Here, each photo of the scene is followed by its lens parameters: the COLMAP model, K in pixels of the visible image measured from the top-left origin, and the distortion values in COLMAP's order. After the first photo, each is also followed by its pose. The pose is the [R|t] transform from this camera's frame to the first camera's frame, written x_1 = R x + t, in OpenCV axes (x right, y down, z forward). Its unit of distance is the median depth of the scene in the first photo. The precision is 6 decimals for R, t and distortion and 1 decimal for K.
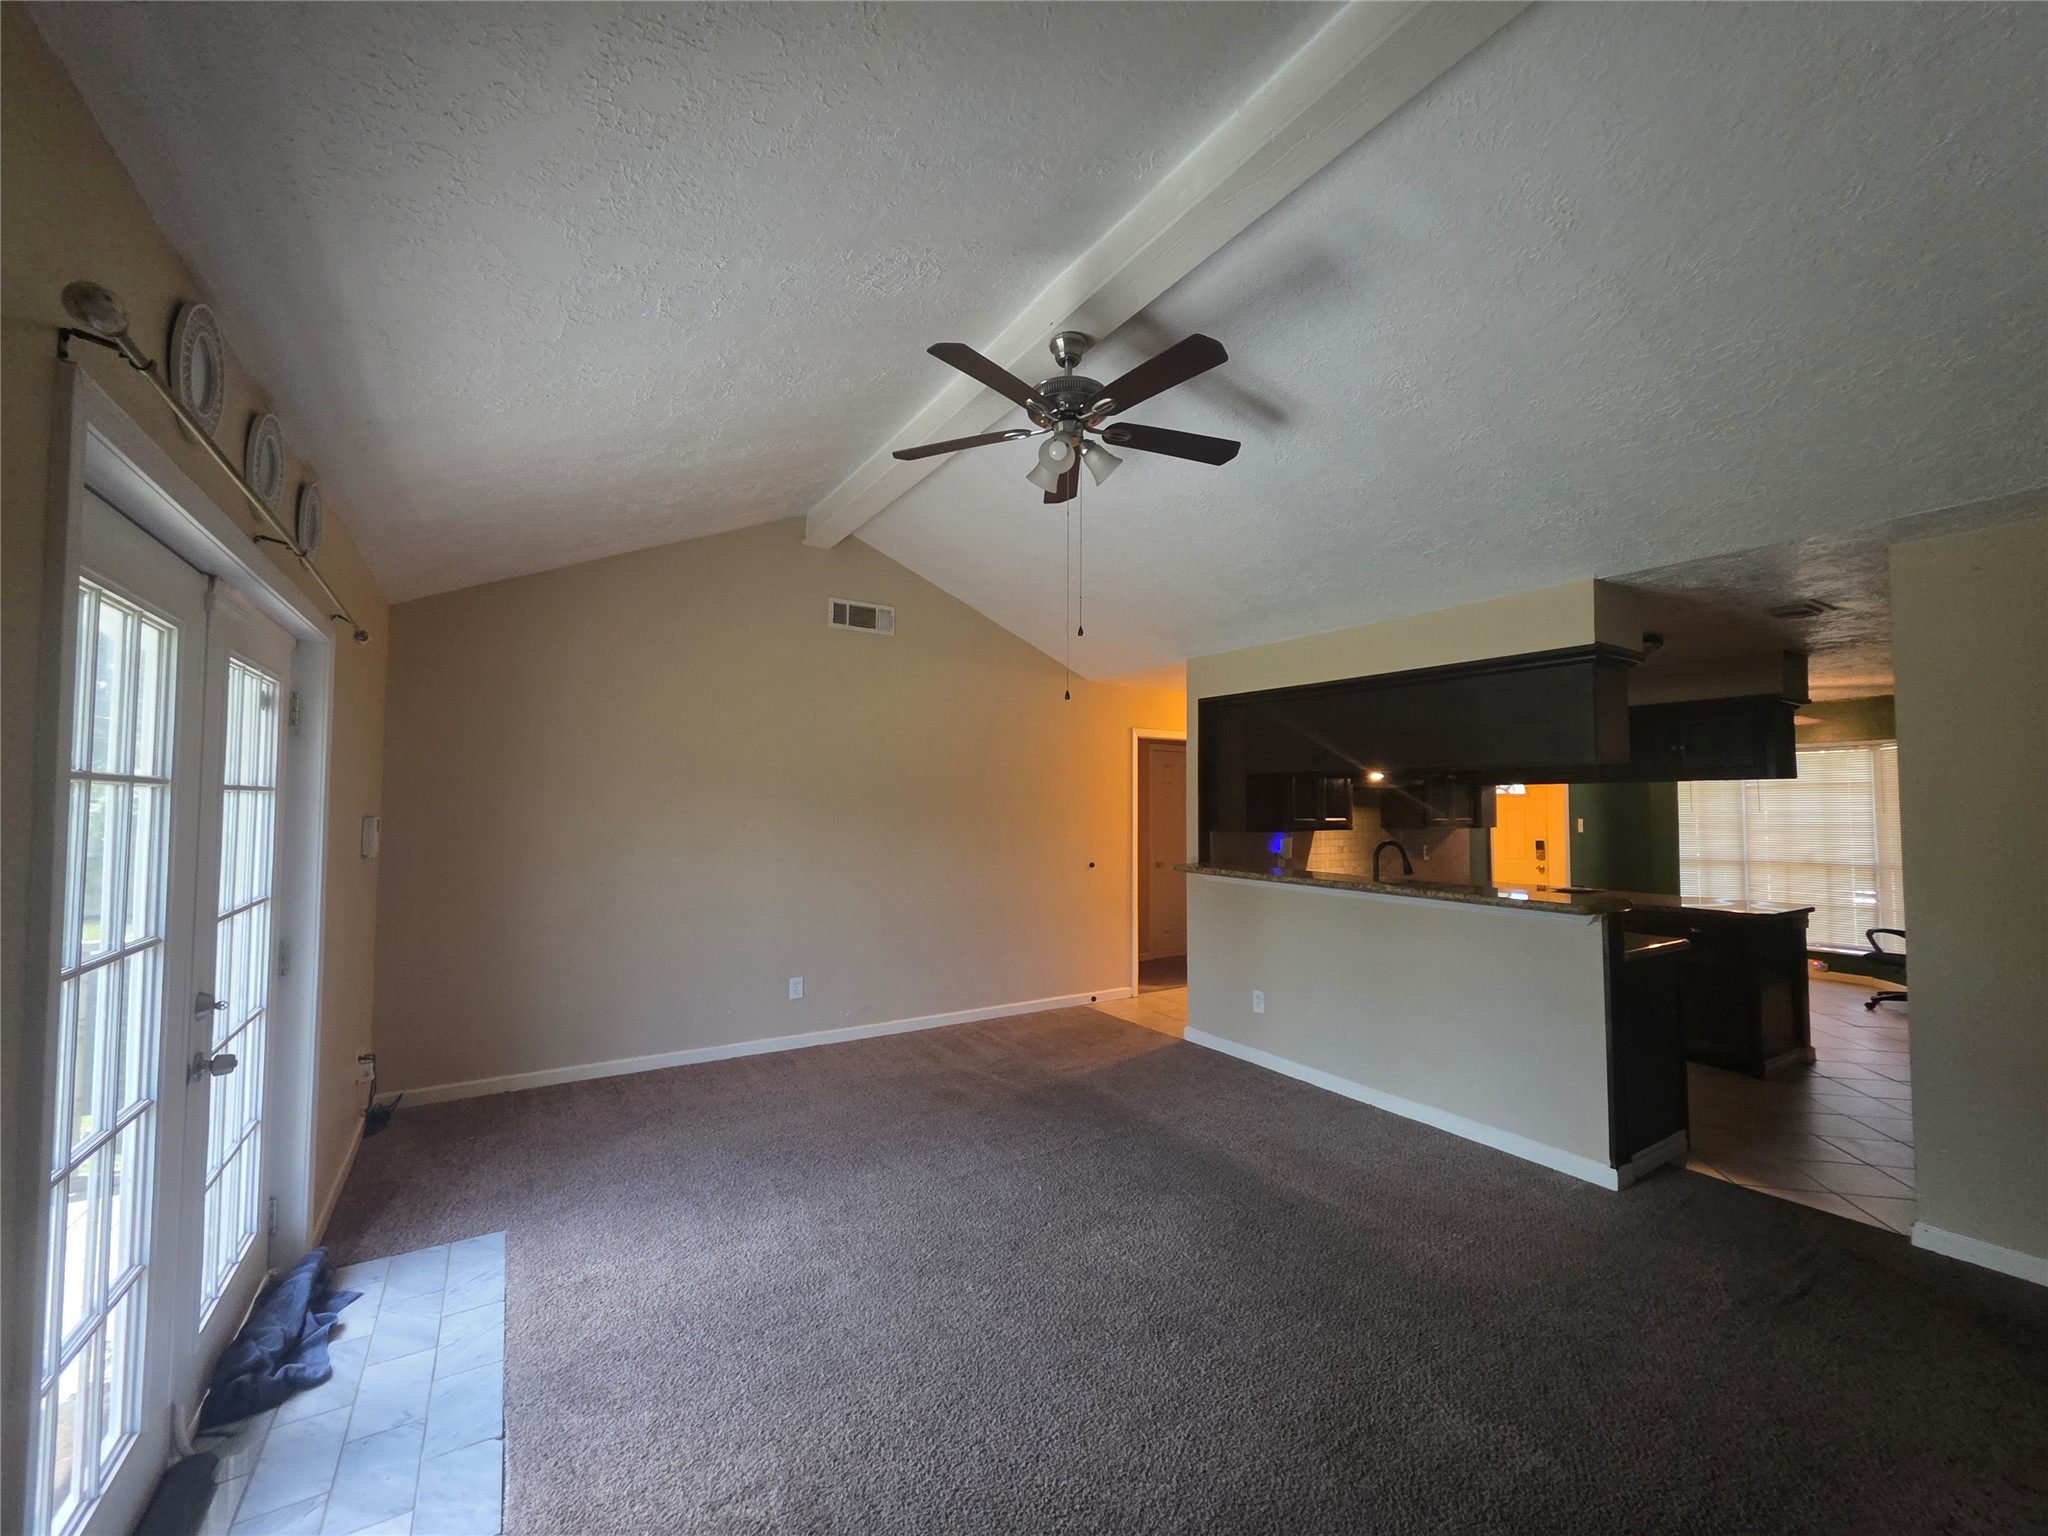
lens RADIAL K [[821.9, 0, 1024.0], [0, 821.9, 768.0], [0, 0, 1]] dist [0.001093, 0.000202]
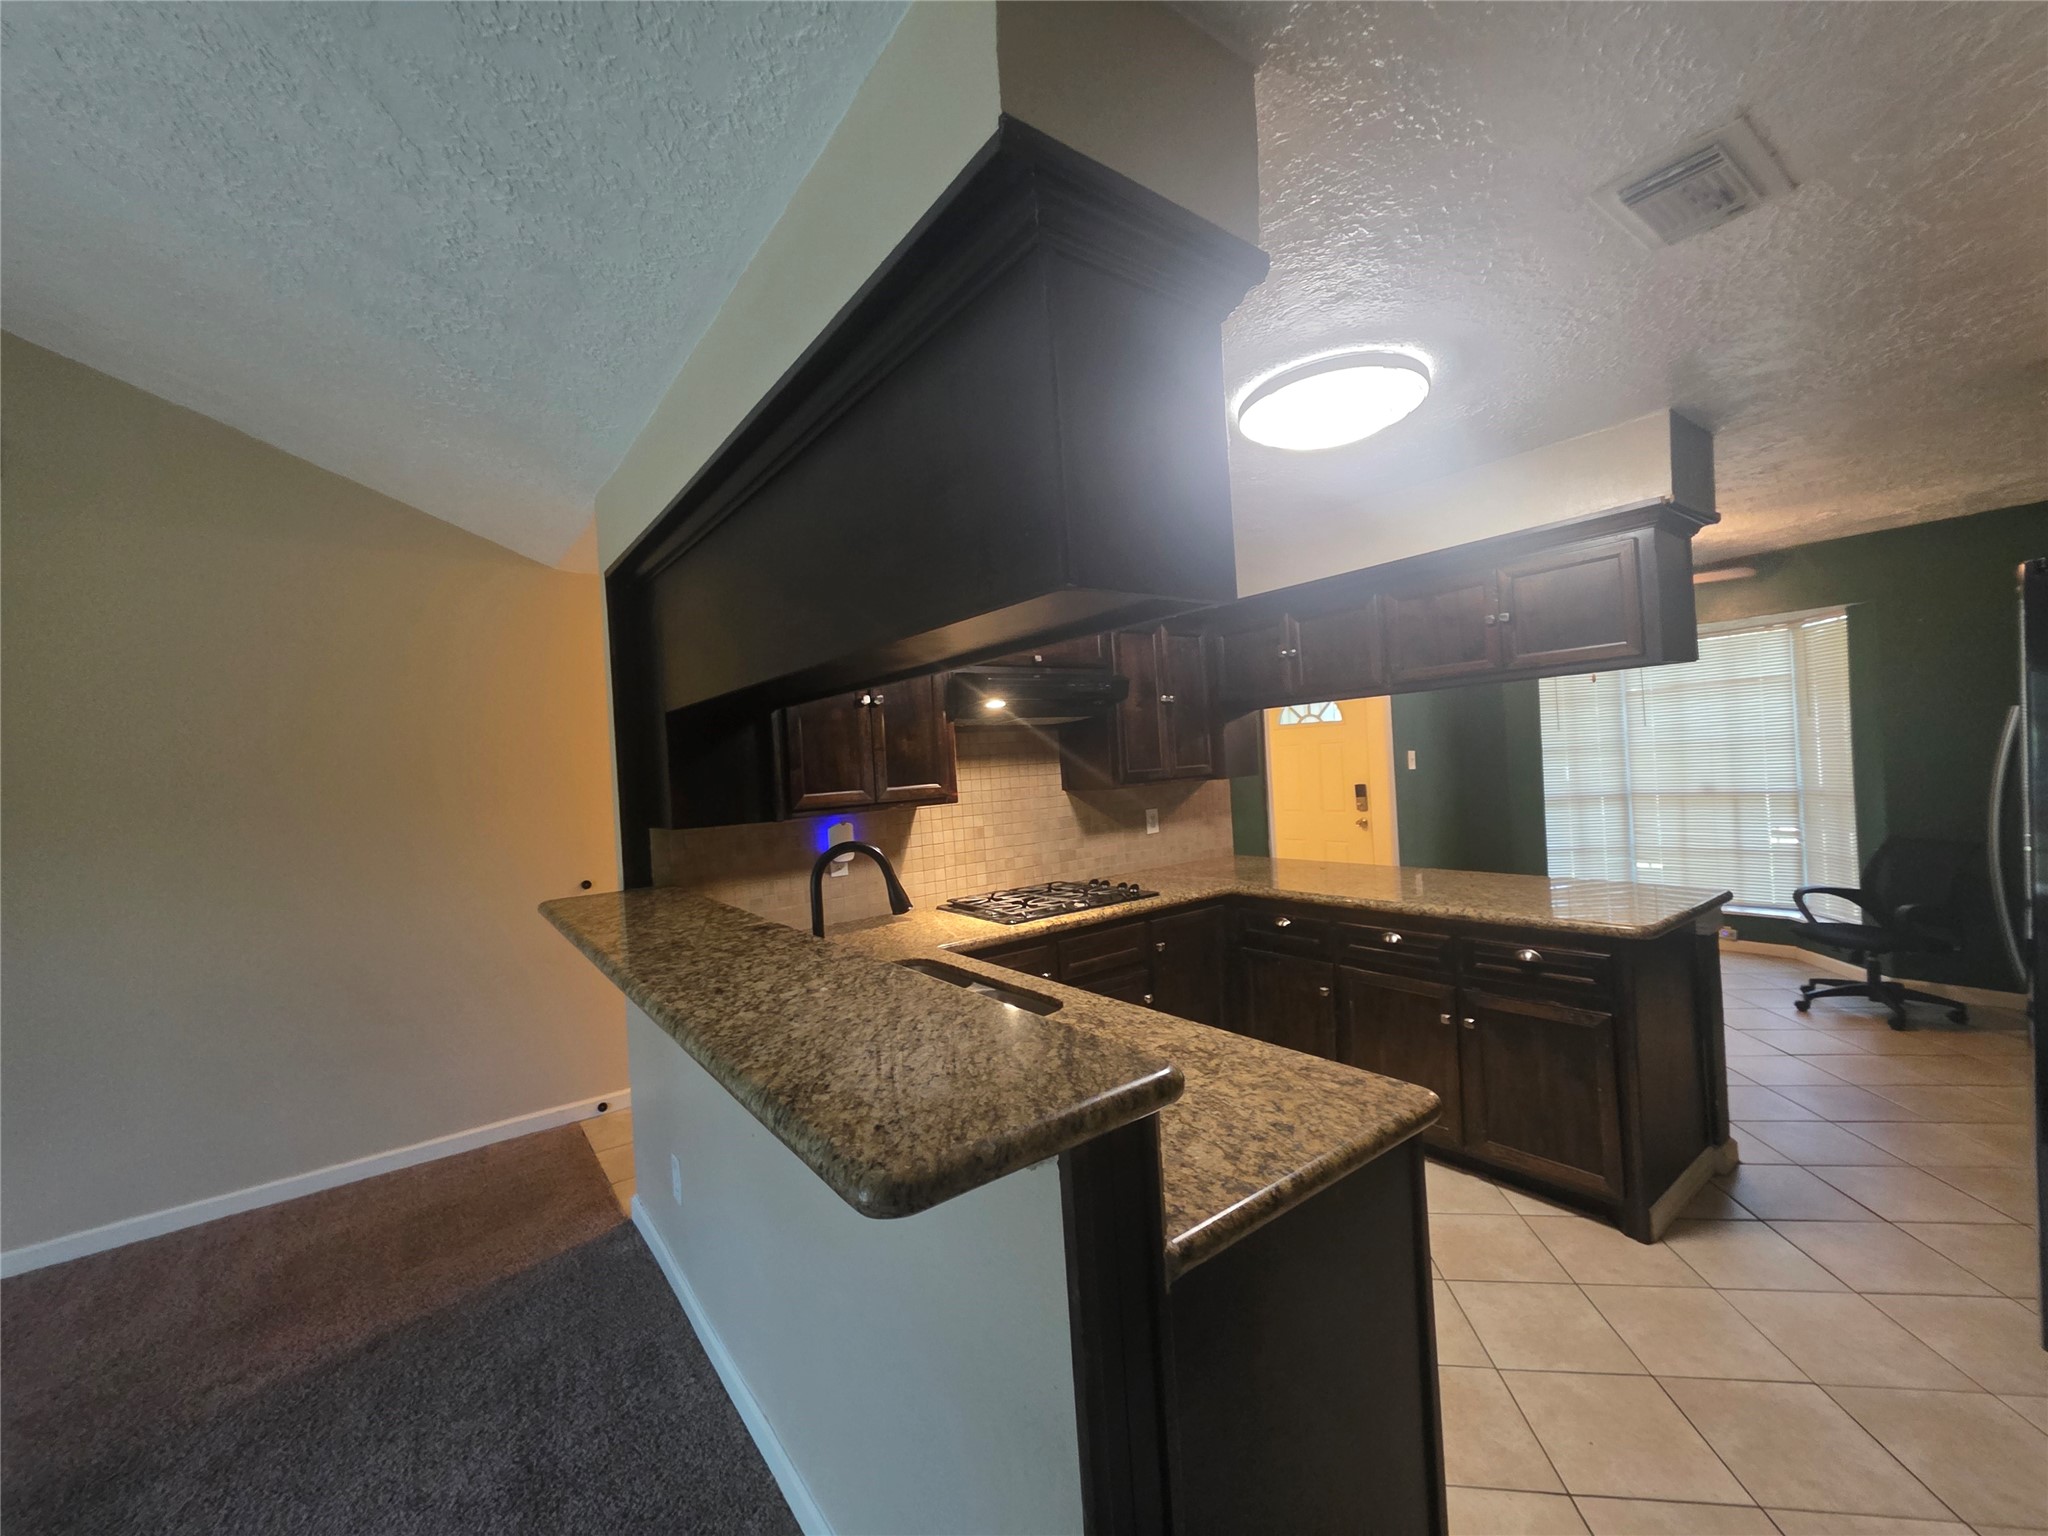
lens RADIAL K [[821.9, 0, 1024.0], [0, 821.9, 768.0], [0, 0, 1]] dist [0.001093, 0.000202]
pose [[0.995047, -0.064971, 0.075236, 0.316169], [0.061022, 0.996693, 0.053654, 0.019358], [-0.078473, -0.048797, 0.995721, 0.344543]]
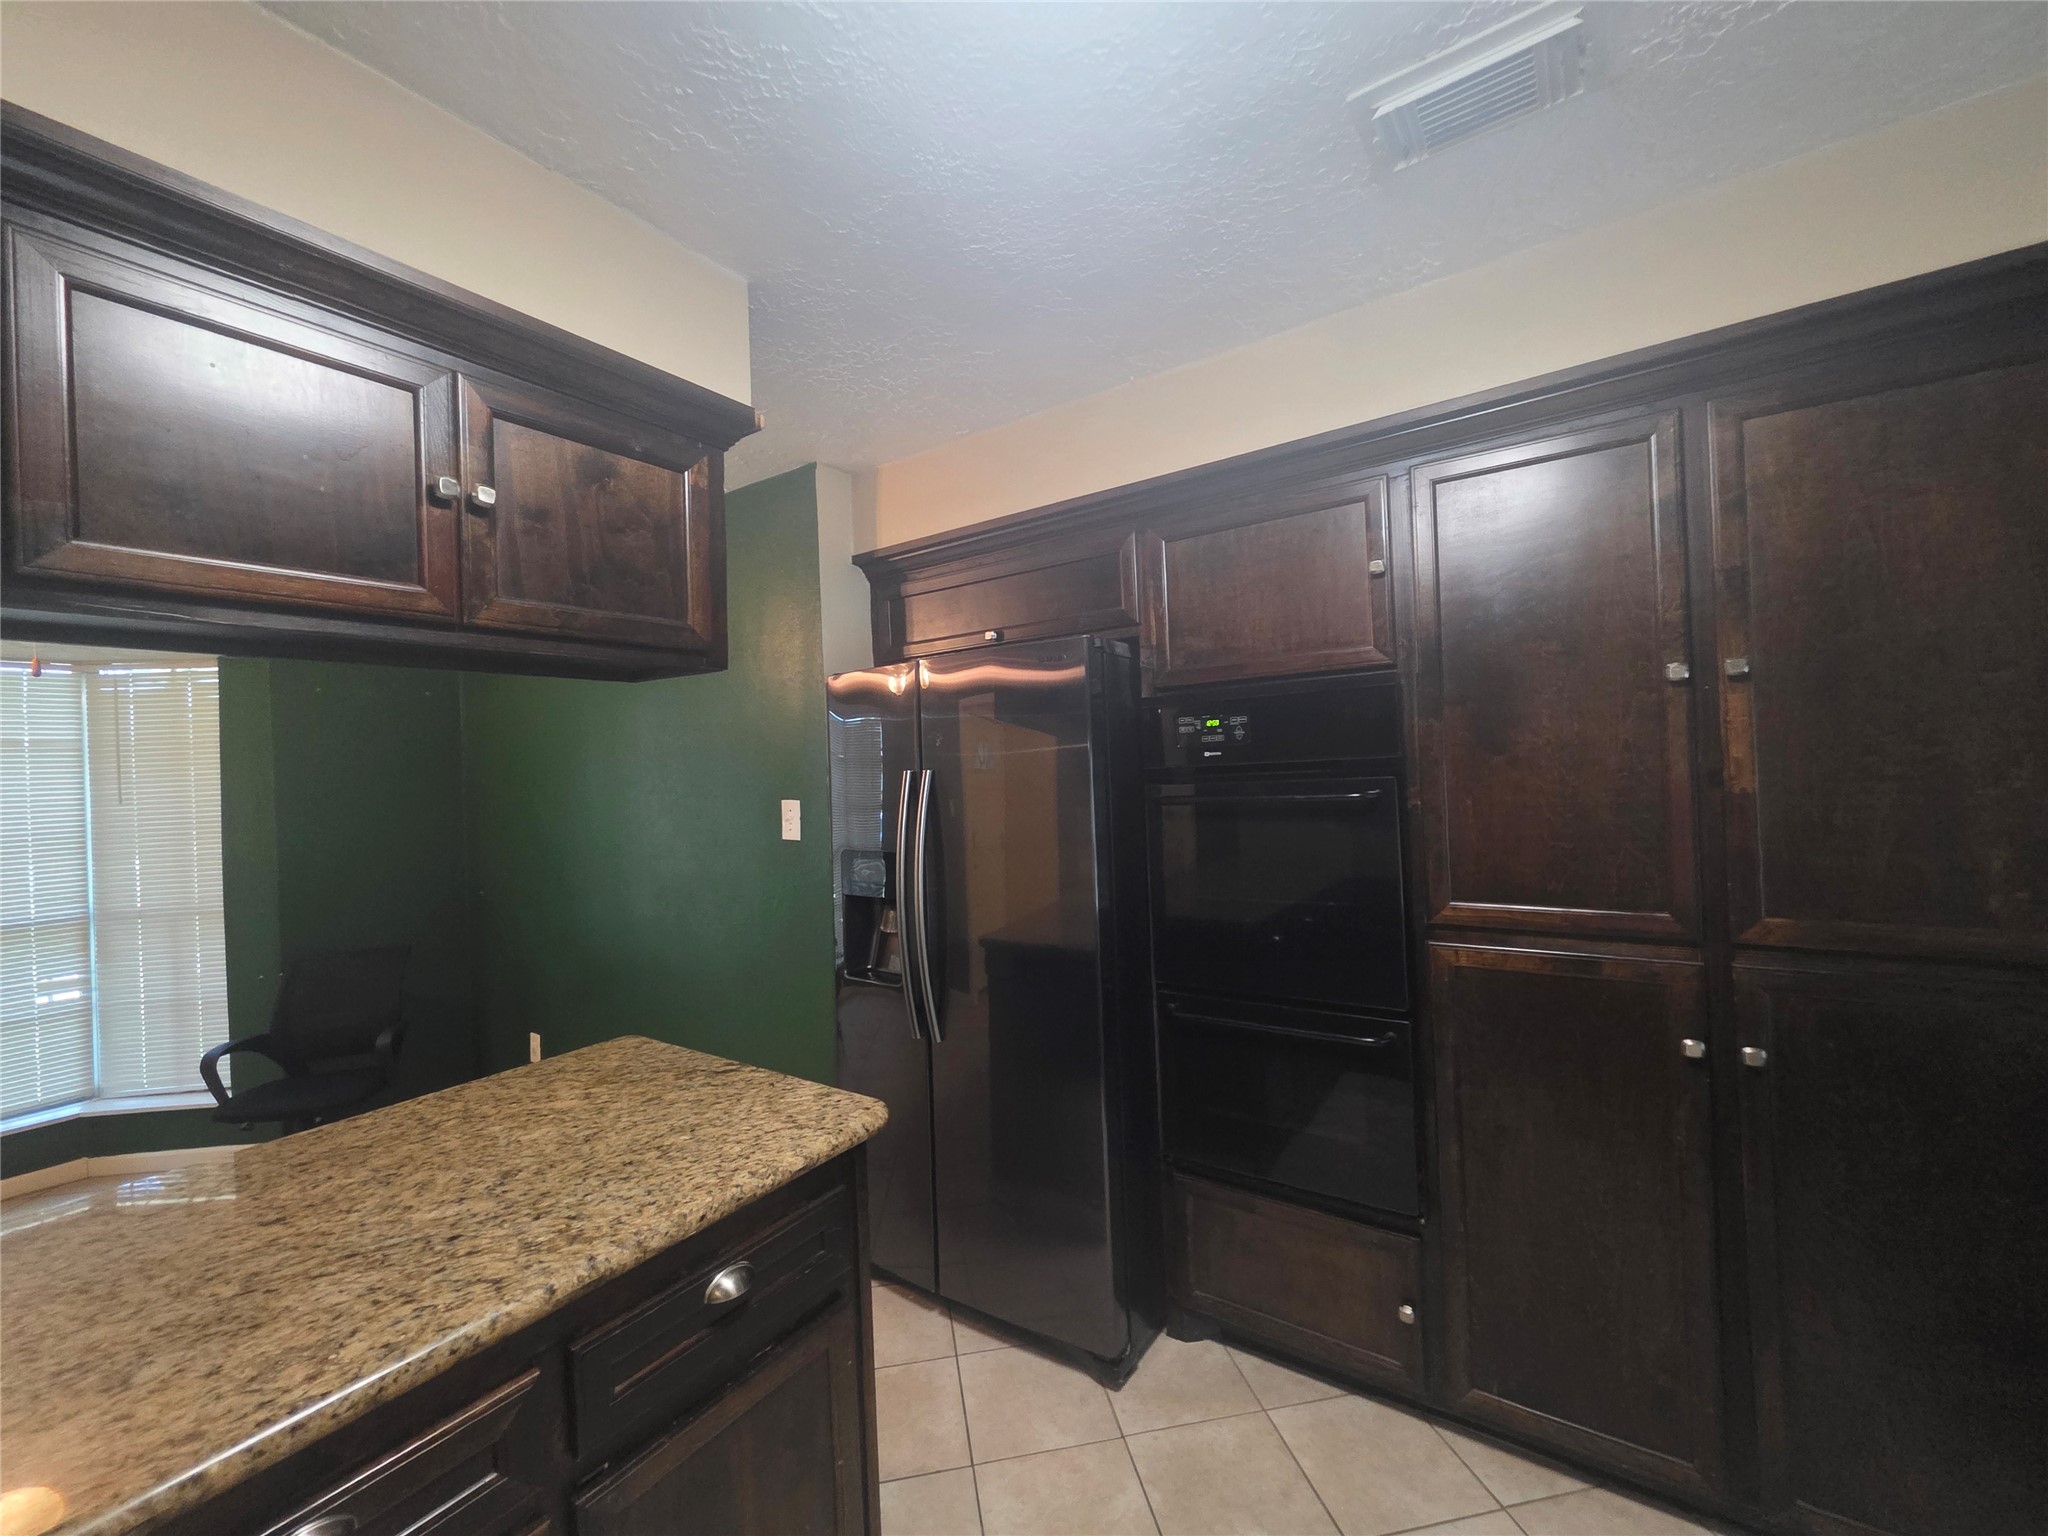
lens RADIAL K [[821.9, 0, 1024.0], [0, 821.9, 768.0], [0, 0, 1]] dist [0.001093, 0.000202]
pose [[-0.389414, 0.015866, 0.920926, 0.387783], [-0.008837, 0.999741, -0.020961, 0.038148], [-0.921020, -0.016301, -0.389173, 0.690734]]
